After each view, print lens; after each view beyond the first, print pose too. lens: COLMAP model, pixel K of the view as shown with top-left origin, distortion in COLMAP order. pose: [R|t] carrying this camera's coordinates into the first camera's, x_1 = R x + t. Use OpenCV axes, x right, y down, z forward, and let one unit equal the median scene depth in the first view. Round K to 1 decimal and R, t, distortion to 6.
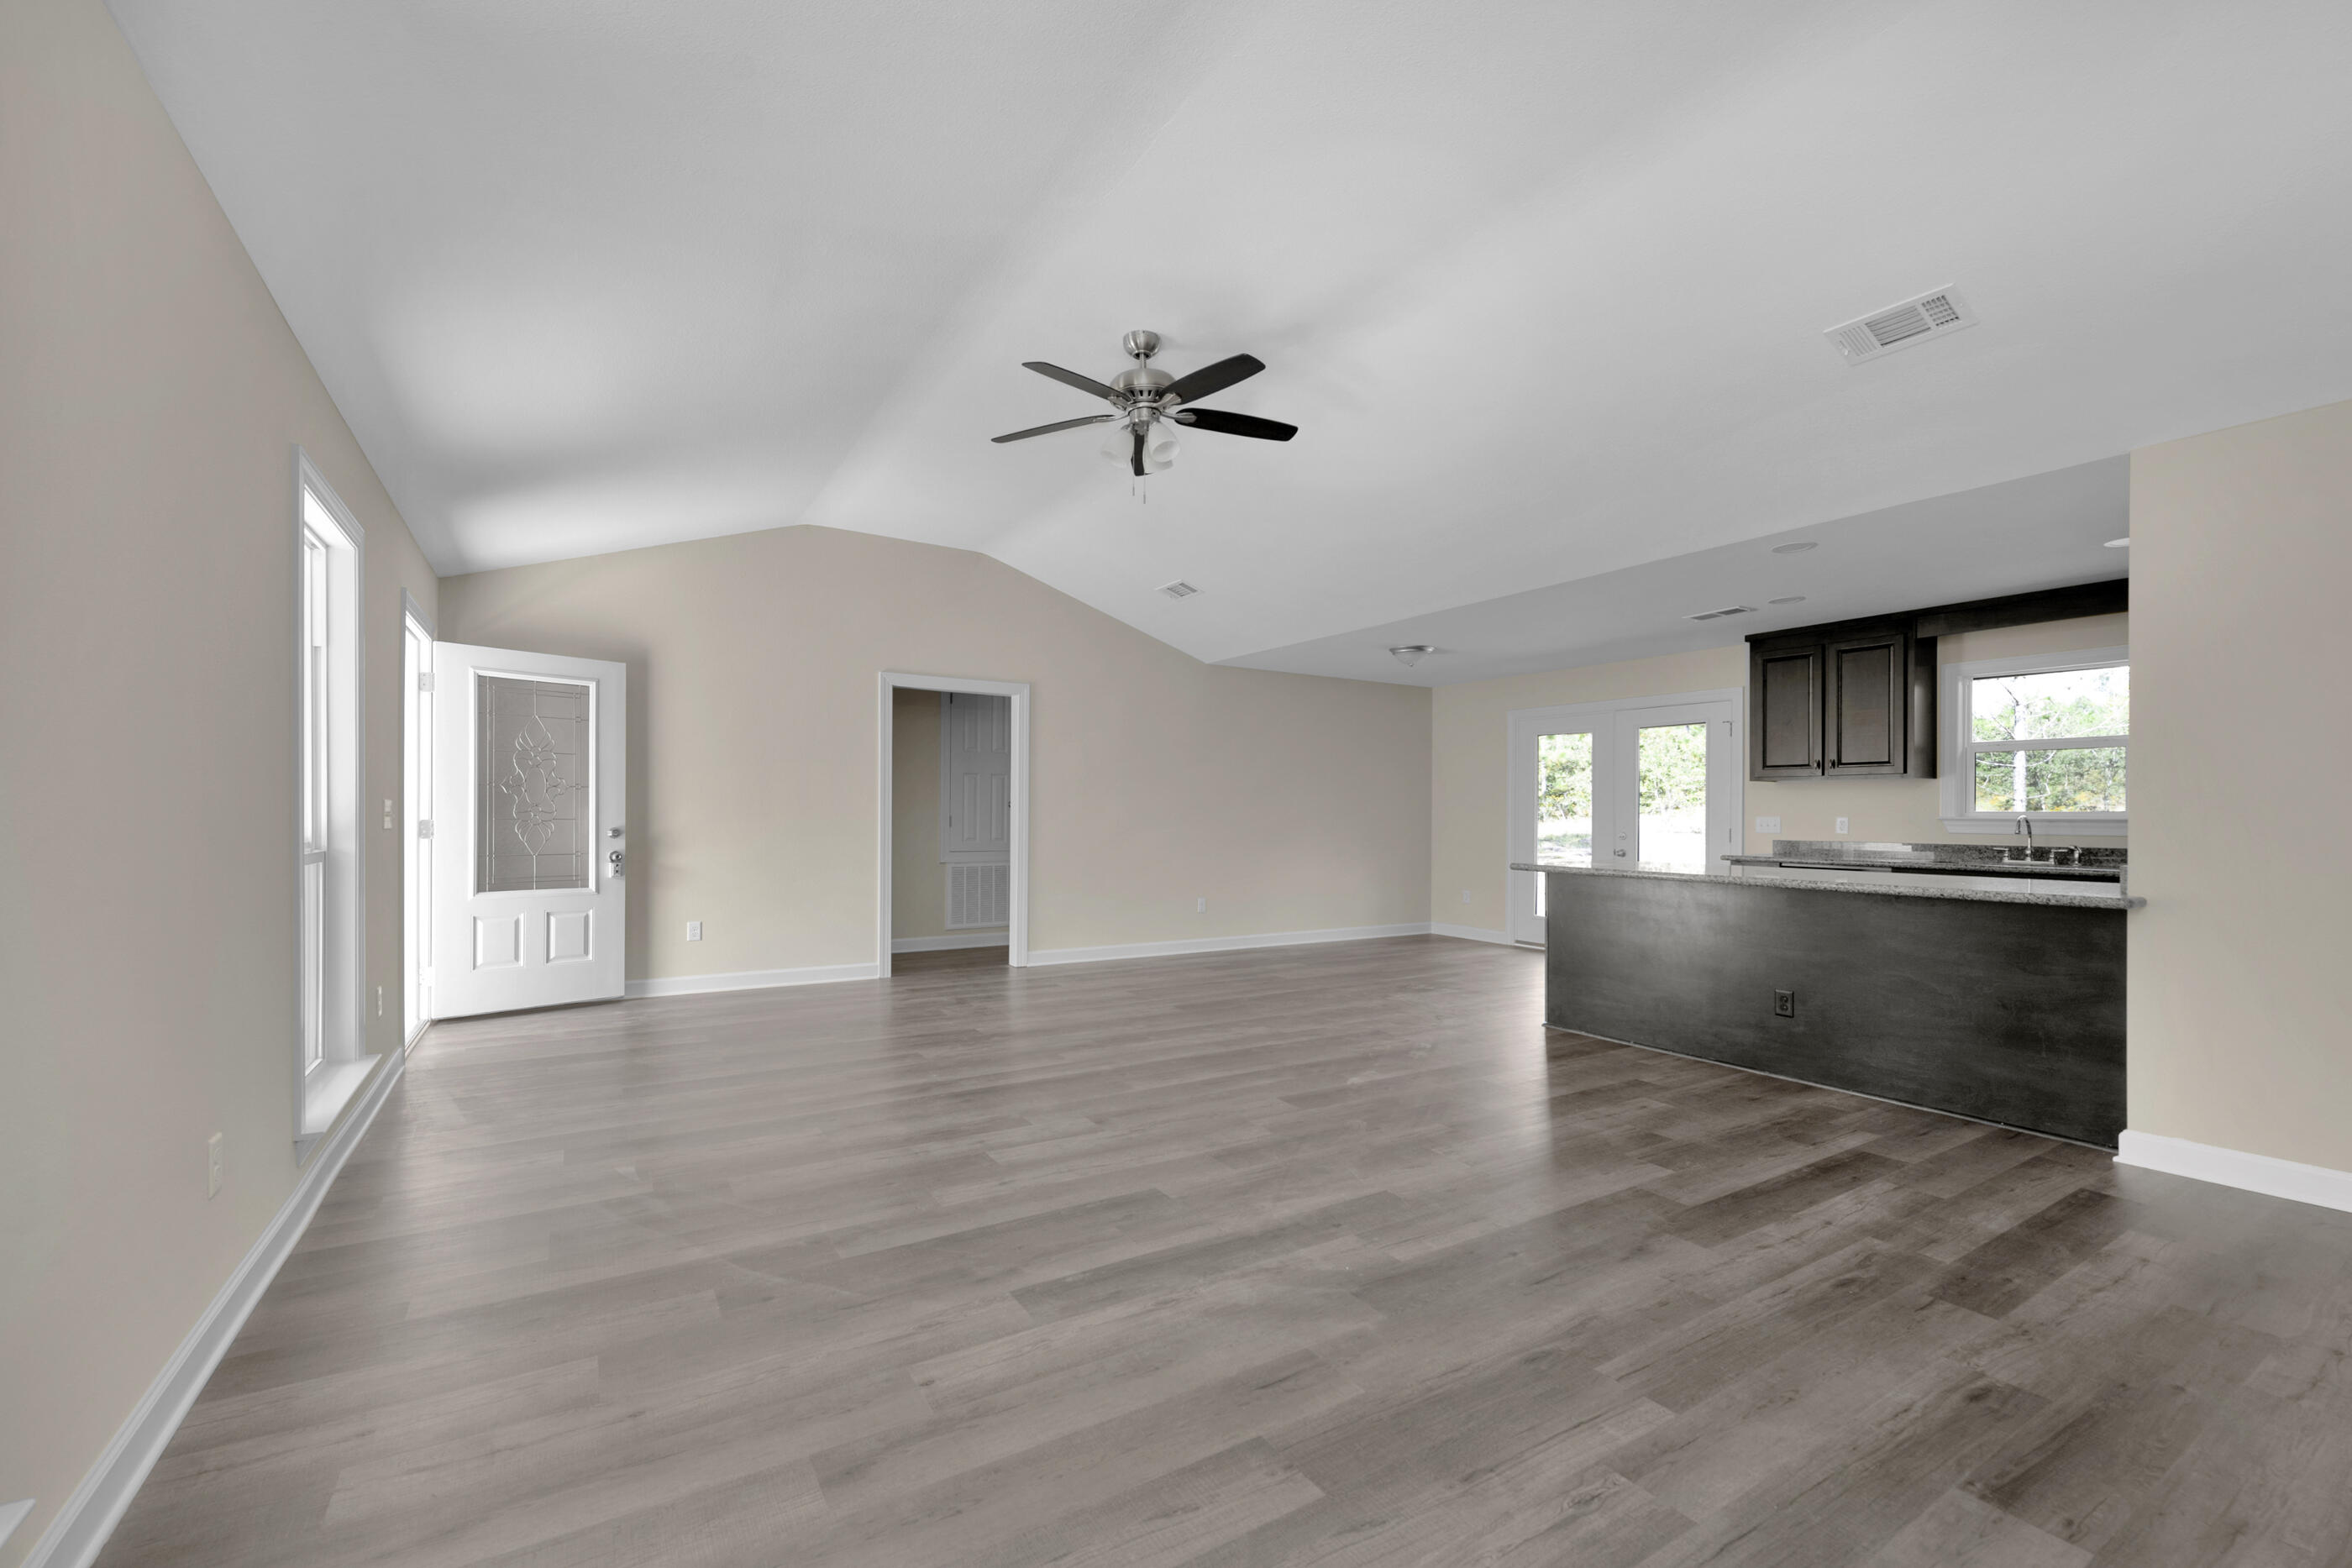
lens RADIAL K [[953.1, 0, 1159.7], [0, 953.1, 803.4], [0, 0, 1]] dist [-0.001925, -0.000033]
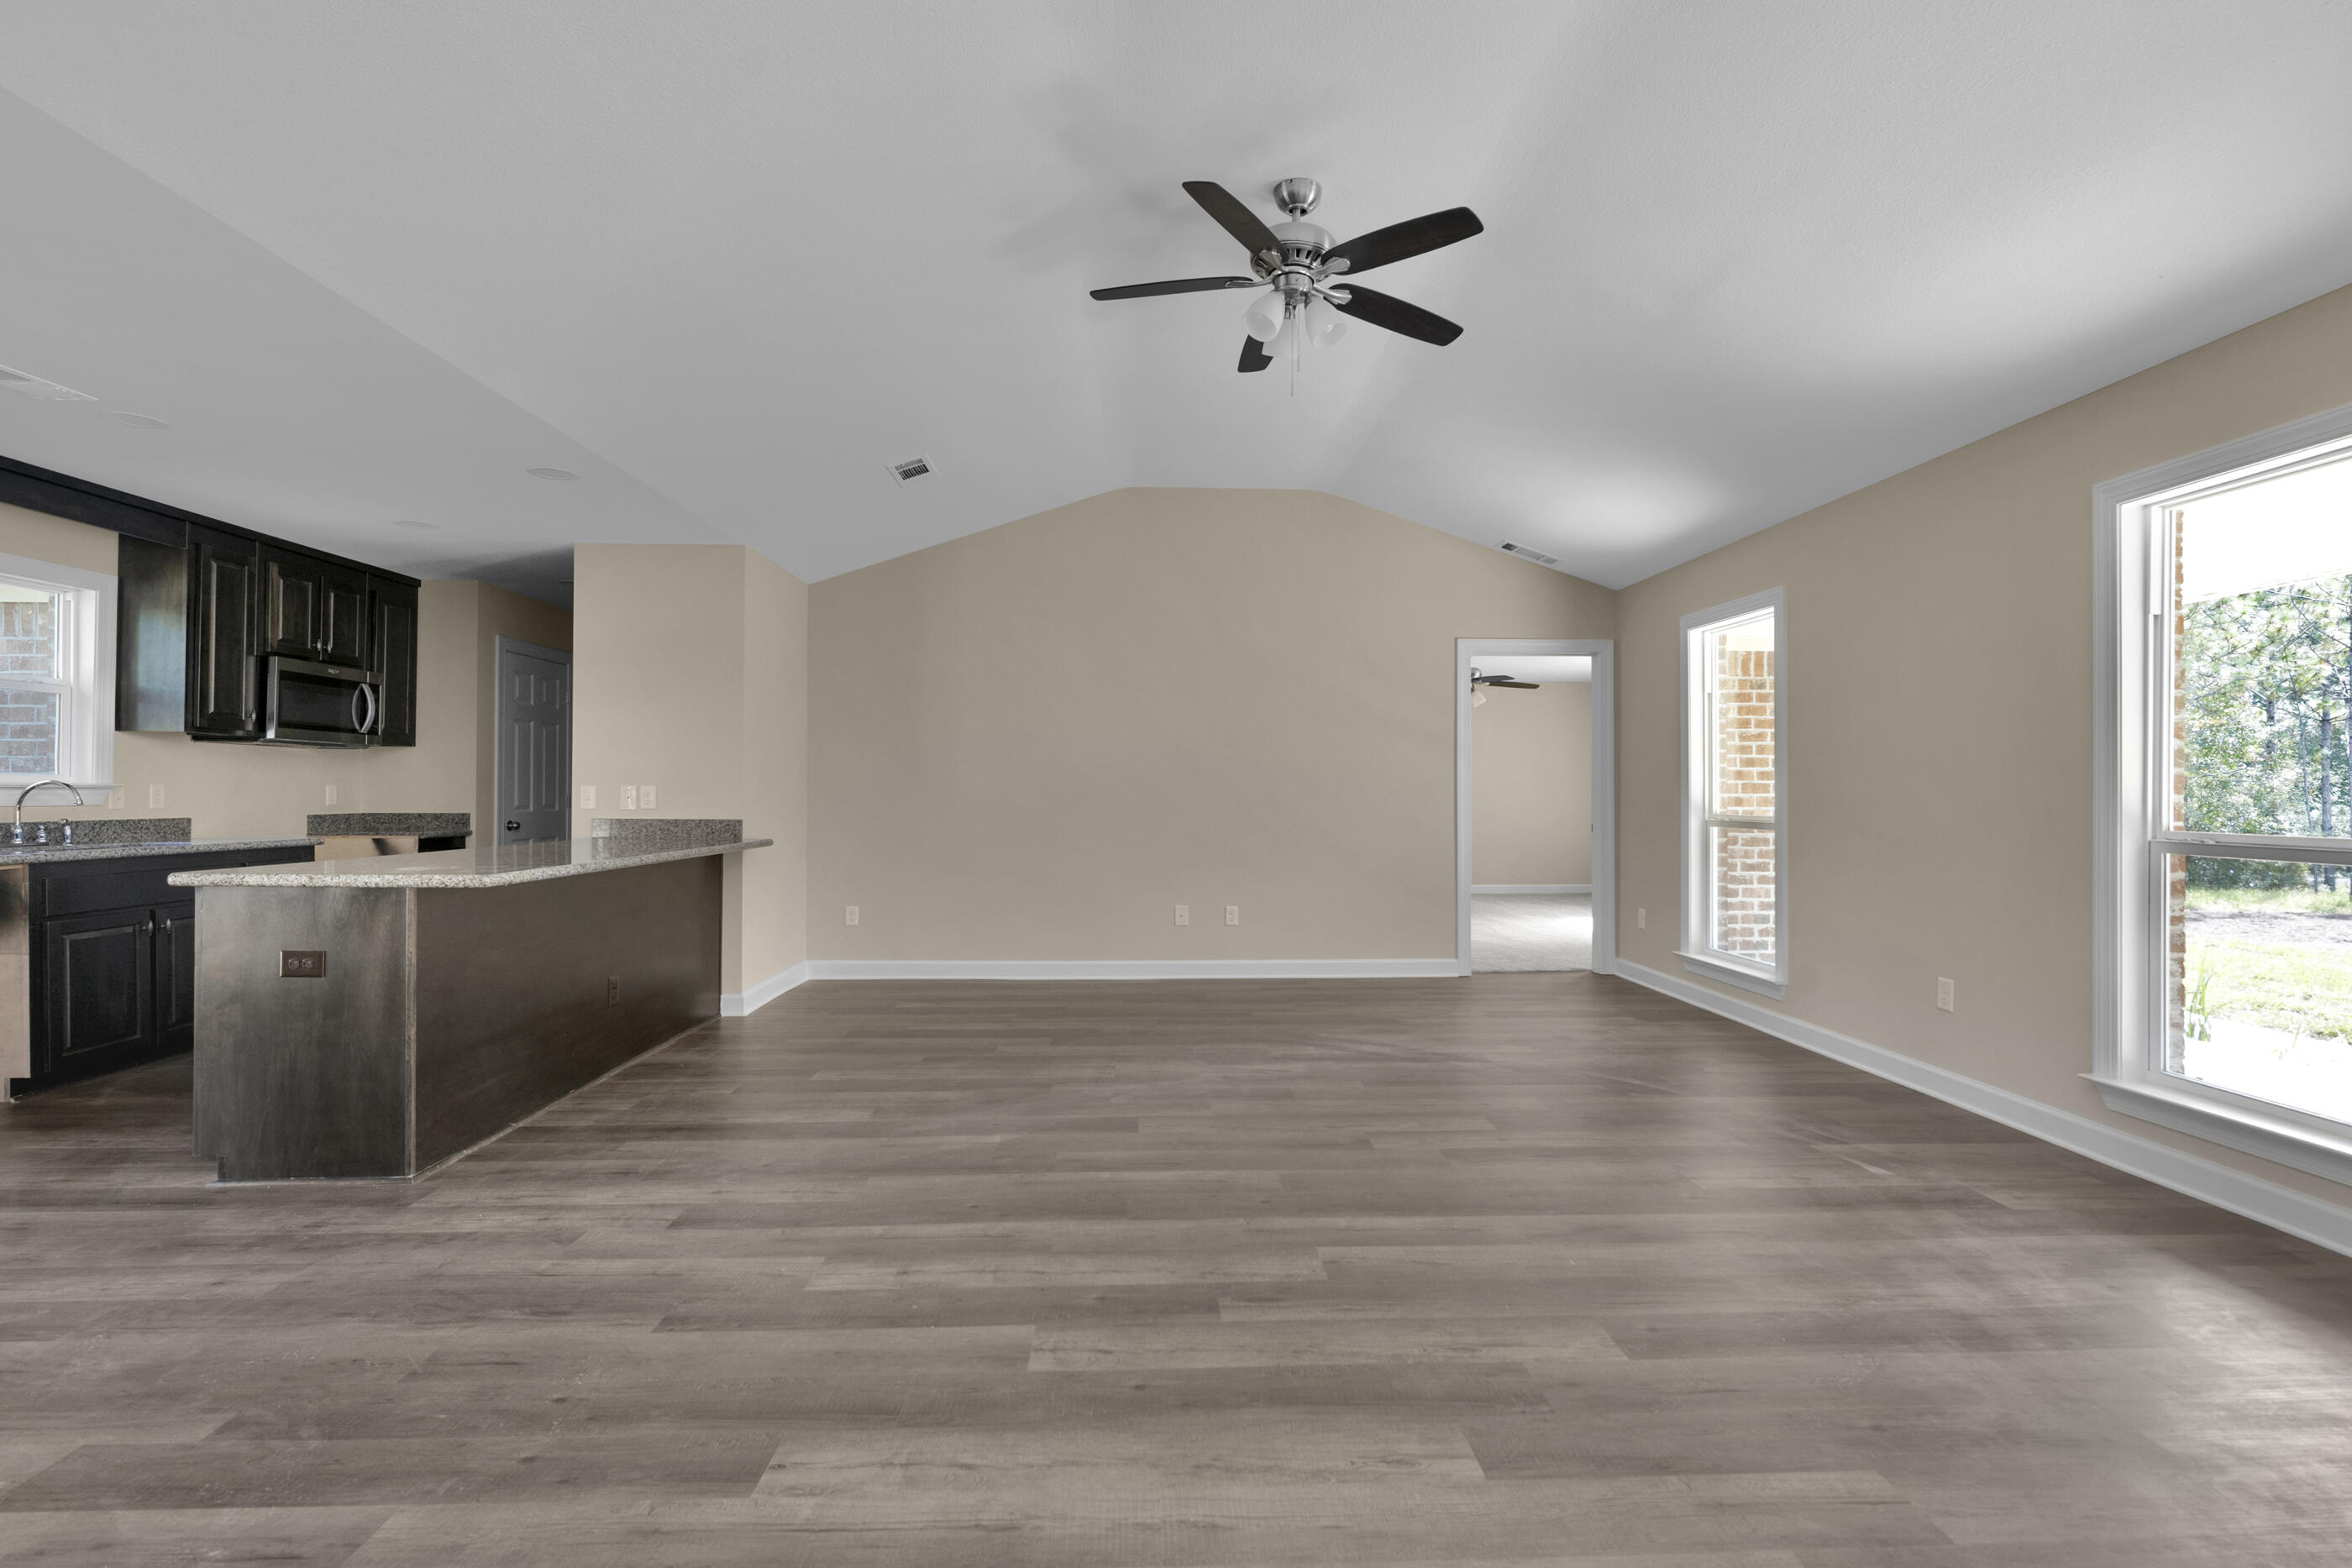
lens RADIAL K [[1056.6, 0, 1138.7], [0, 1056.6, 794.3], [0, 0, 1]] dist [-0.000225, -0.003454]
pose [[-0.857765, -0.009907, 0.513947, -0.312808], [-0.015992, 0.999845, -0.007418, 0.011696], [-0.513793, -0.014582, -0.857790, 1.570650]]
